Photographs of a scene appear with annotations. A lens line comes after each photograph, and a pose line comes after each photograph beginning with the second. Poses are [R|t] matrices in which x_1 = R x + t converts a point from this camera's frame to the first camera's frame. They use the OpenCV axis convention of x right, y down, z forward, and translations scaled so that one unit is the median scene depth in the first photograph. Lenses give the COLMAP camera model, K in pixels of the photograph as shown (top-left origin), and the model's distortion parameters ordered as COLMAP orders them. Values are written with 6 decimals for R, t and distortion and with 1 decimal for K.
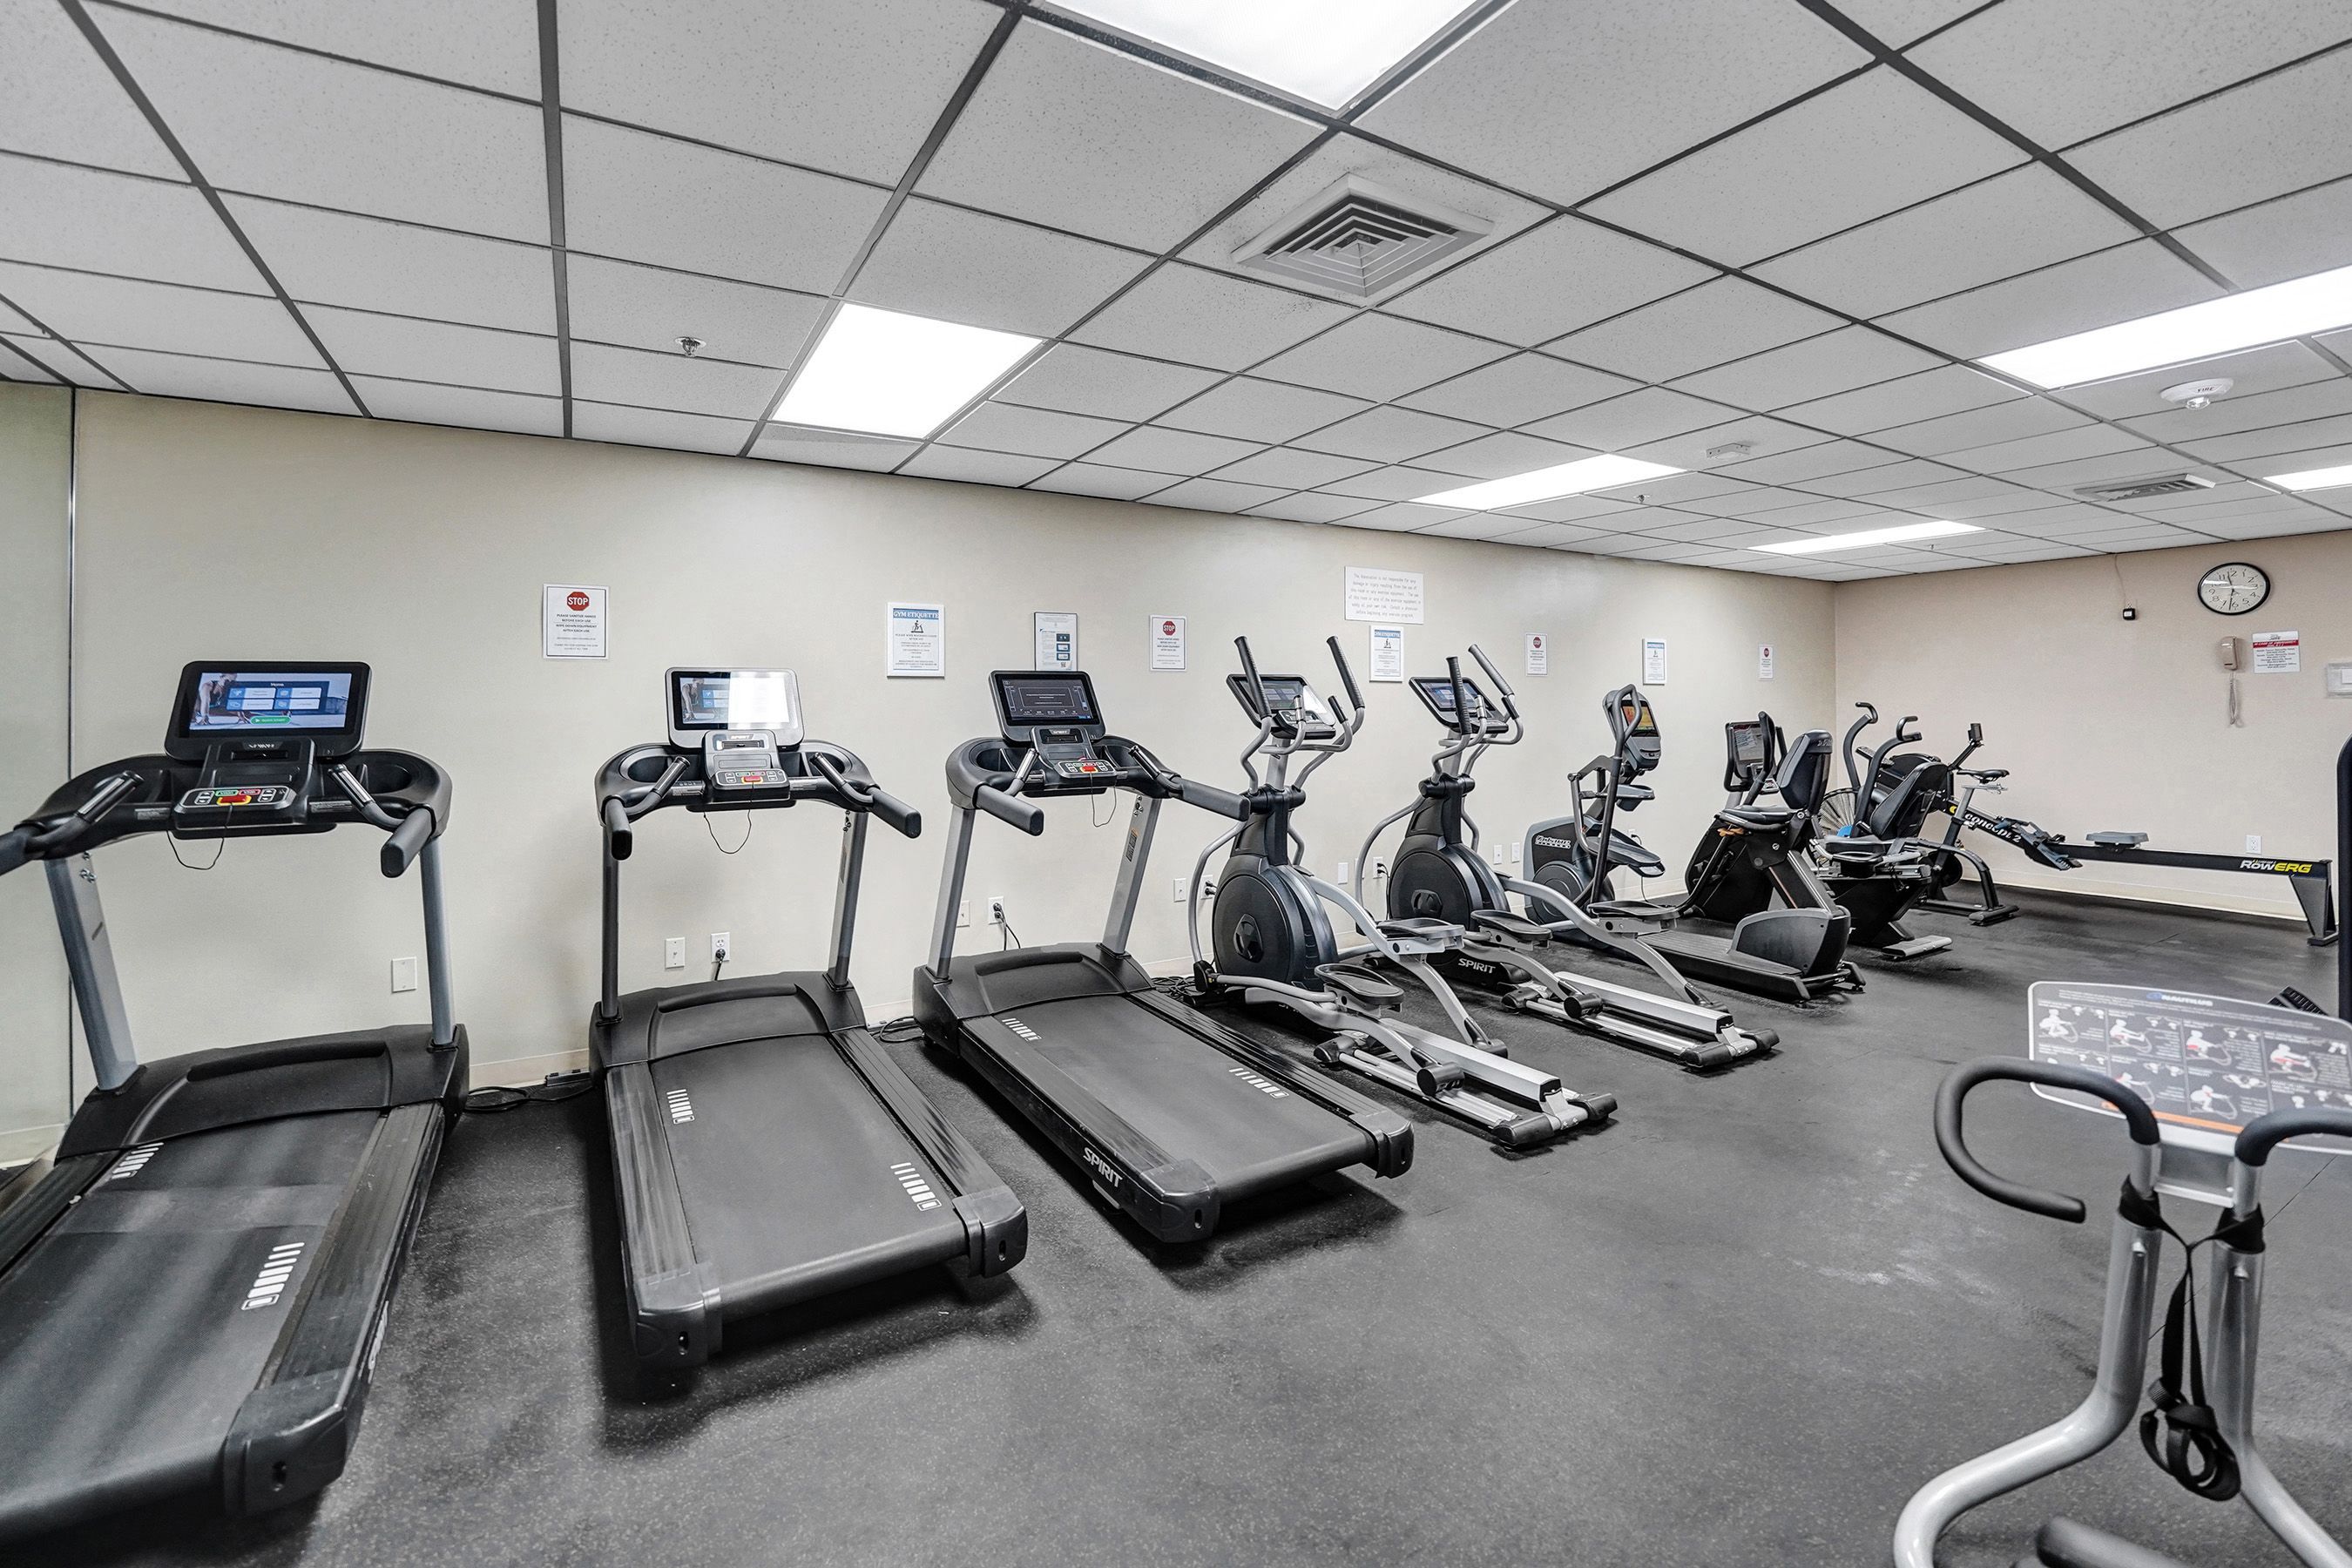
lens RADIAL K [[1011.1, 0, 1209.1], [0, 1011.1, 703.1], [0, 0, 1]] dist [-0.000487, 0.000125]
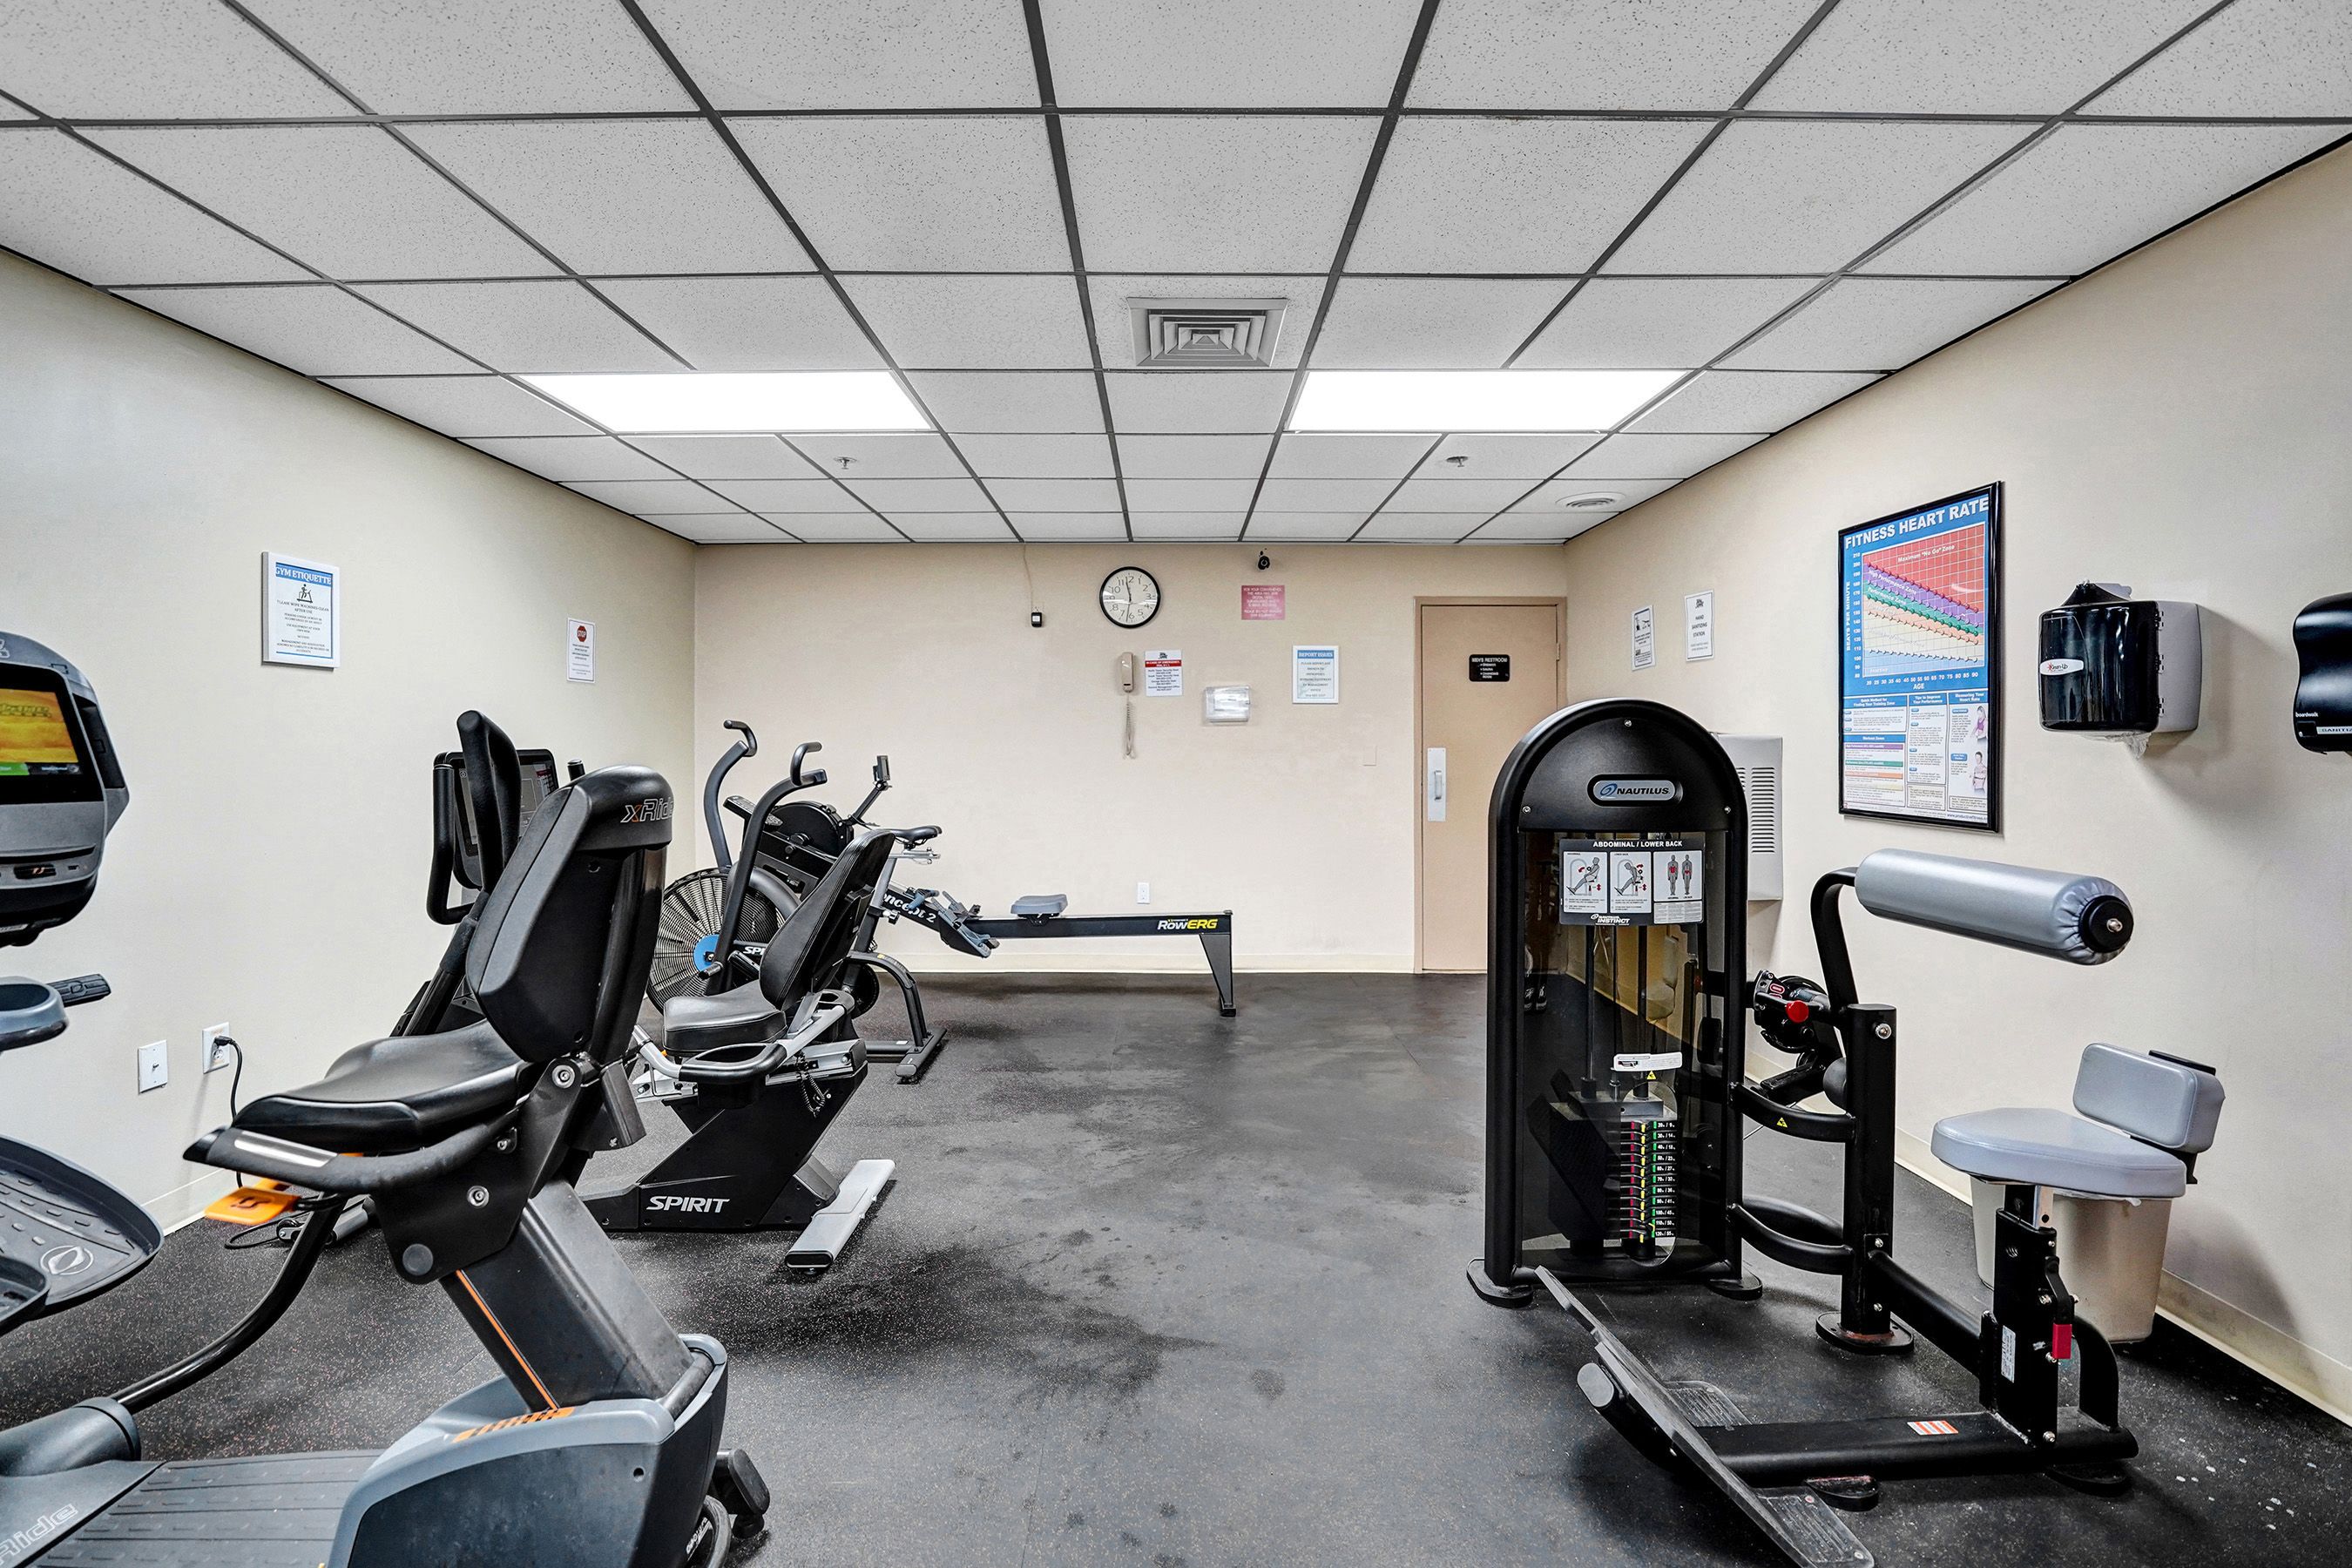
lens RADIAL K [[963.7, 0, 1177.4], [0, 963.7, 749.2], [0, 0, 1]] dist [-0.049394, -0.000097]
pose [[0.521518, 0.004585, 0.853228, 0.335430], [-0.007329, 0.999973, -0.000894, 0.016132], [-0.853209, -0.005787, 0.521537, 0.535318]]
